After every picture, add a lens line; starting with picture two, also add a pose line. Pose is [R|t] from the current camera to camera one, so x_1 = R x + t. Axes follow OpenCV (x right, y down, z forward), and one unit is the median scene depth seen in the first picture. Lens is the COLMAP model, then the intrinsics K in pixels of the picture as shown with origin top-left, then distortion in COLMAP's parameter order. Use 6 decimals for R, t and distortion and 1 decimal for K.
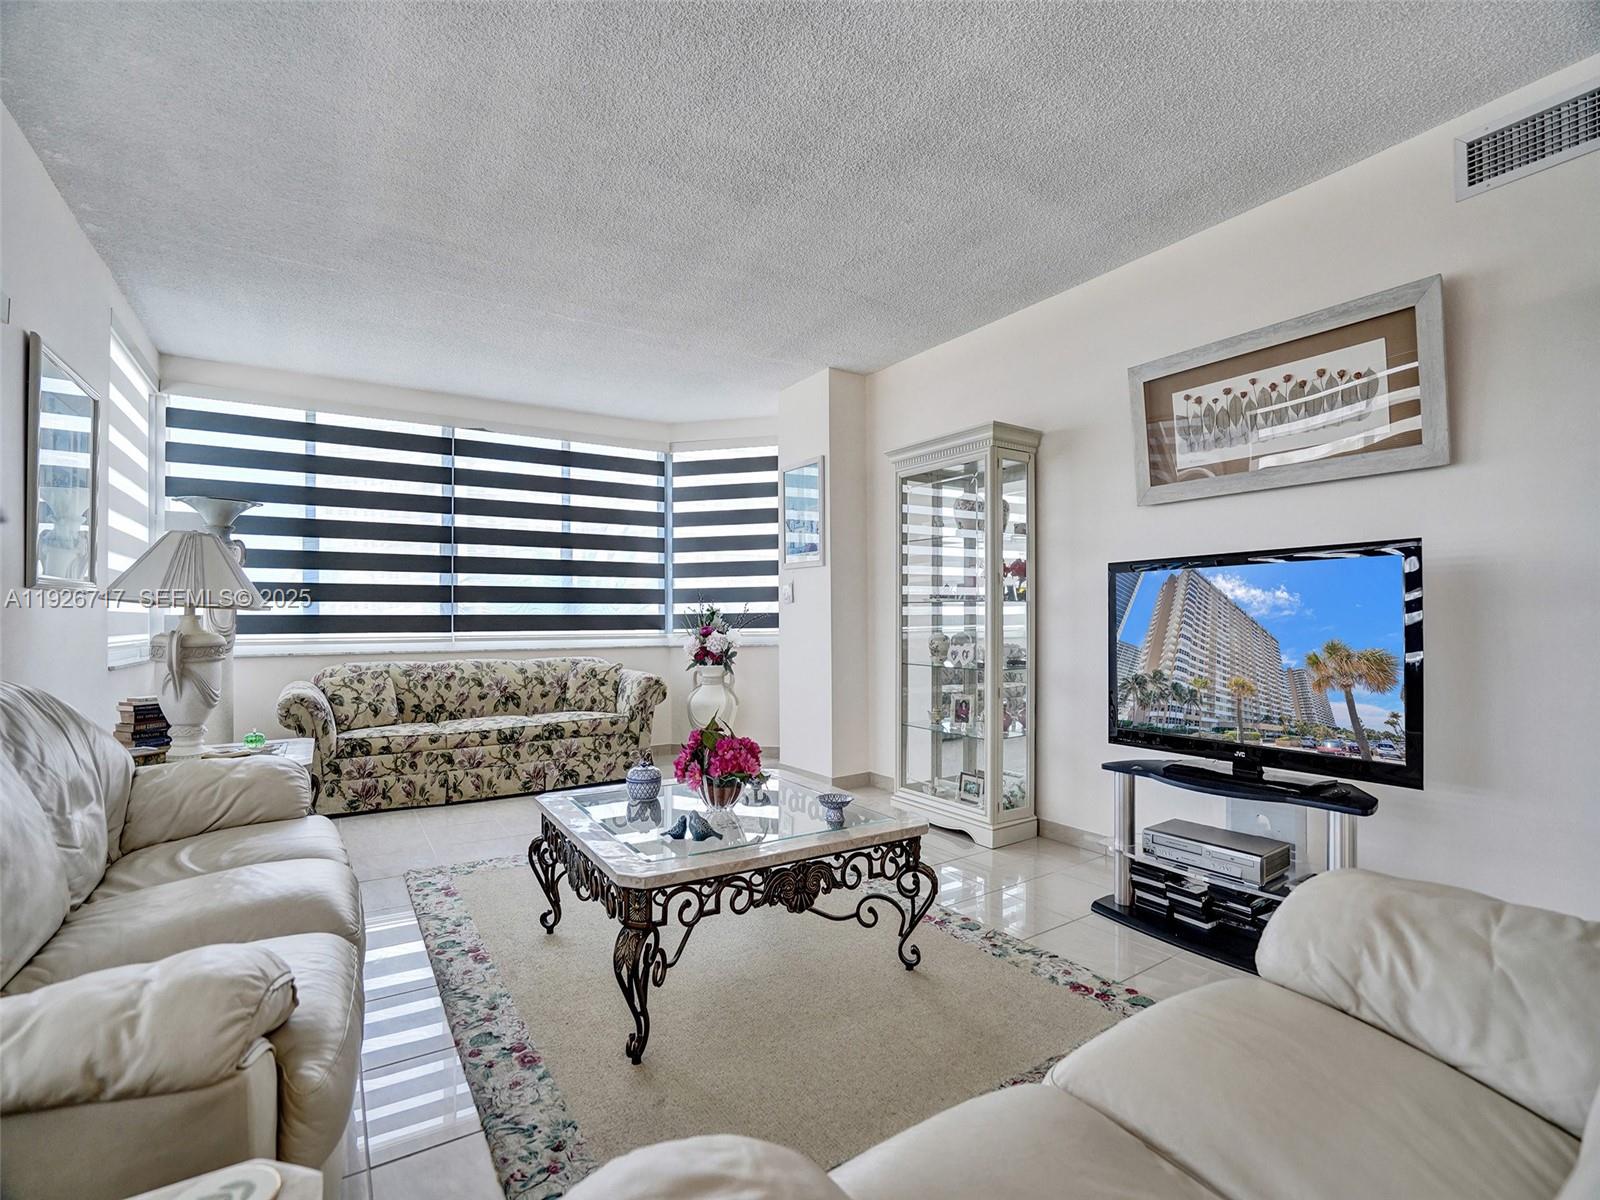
lens RADIAL K [[752.5, 0, 787.6], [0, 752.5, 609.2], [0, 0, 1]] dist [-0.016151, 0.000904]
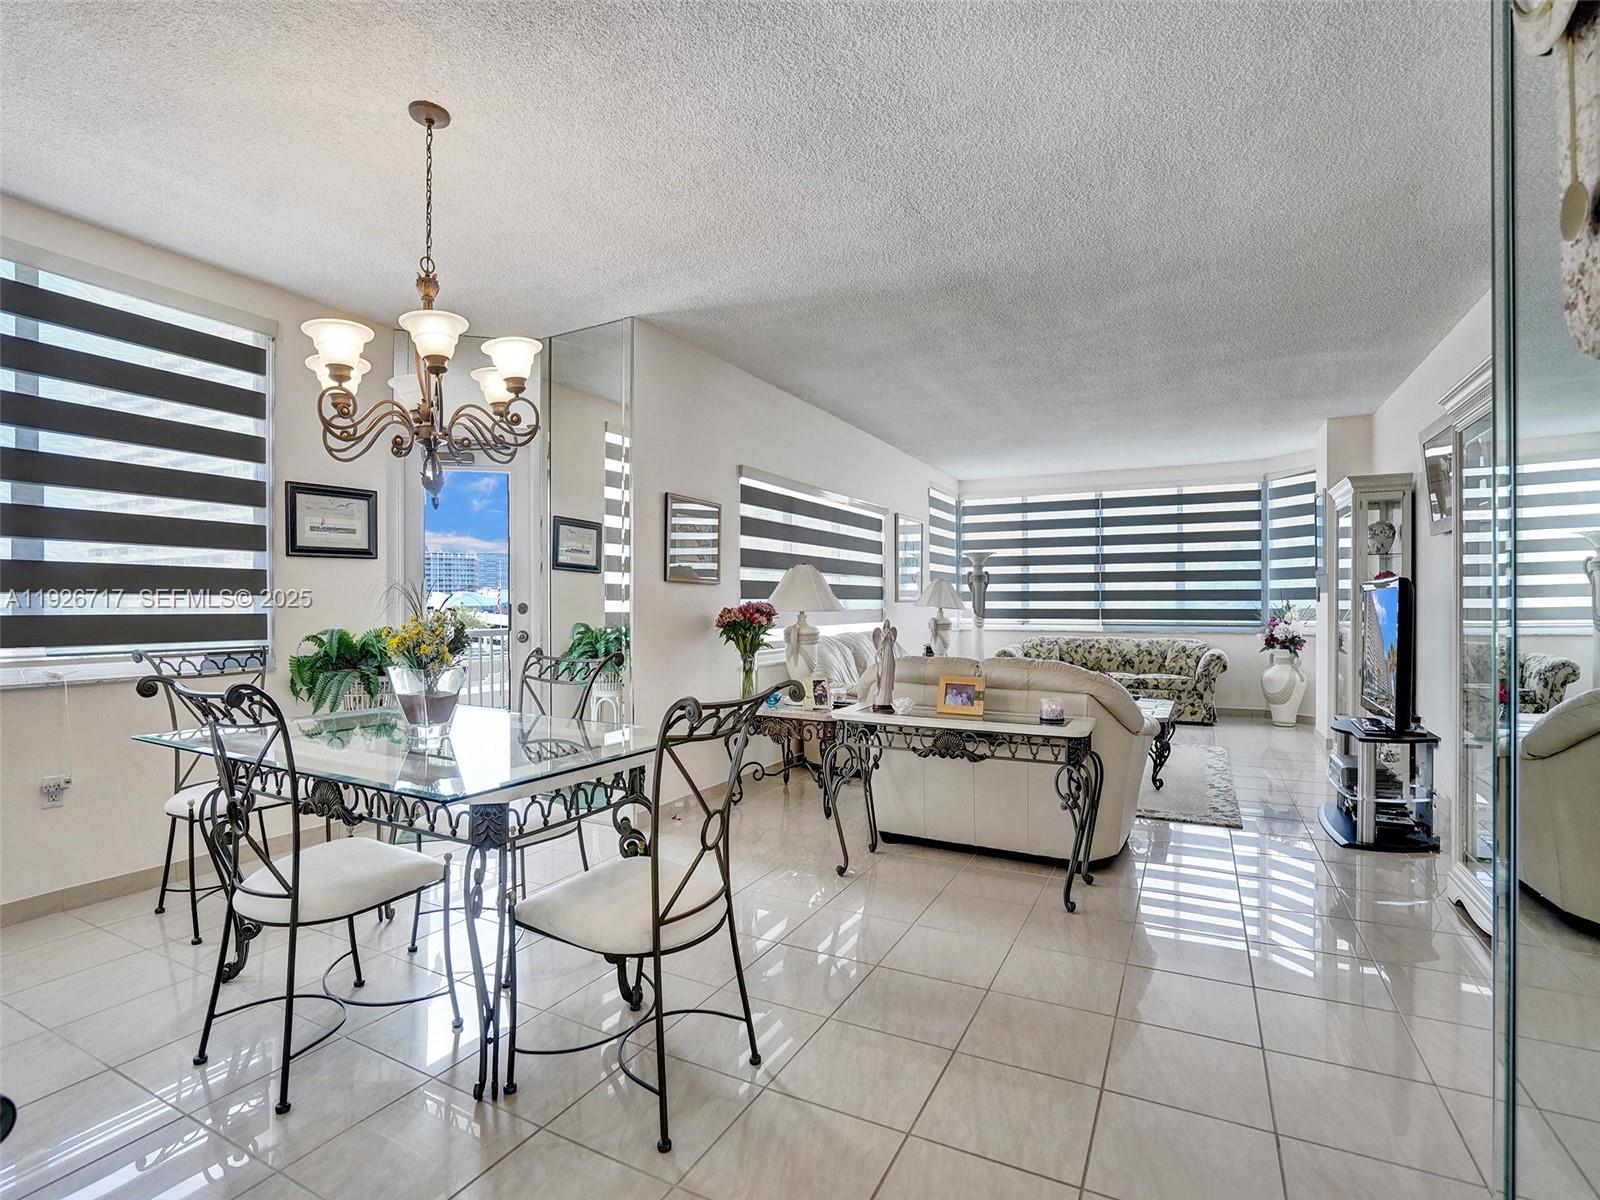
lens RADIAL K [[774.8, 0, 798.3], [0, 774.8, 600.6], [0, 0, 1]] dist [-0.001296, -0.000077]
pose [[0.509900, -0.001201, -0.860233, 0.703640], [0.011188, 0.999924, 0.005236, -0.028171], [0.860161, -0.012294, 0.509875, -0.438264]]
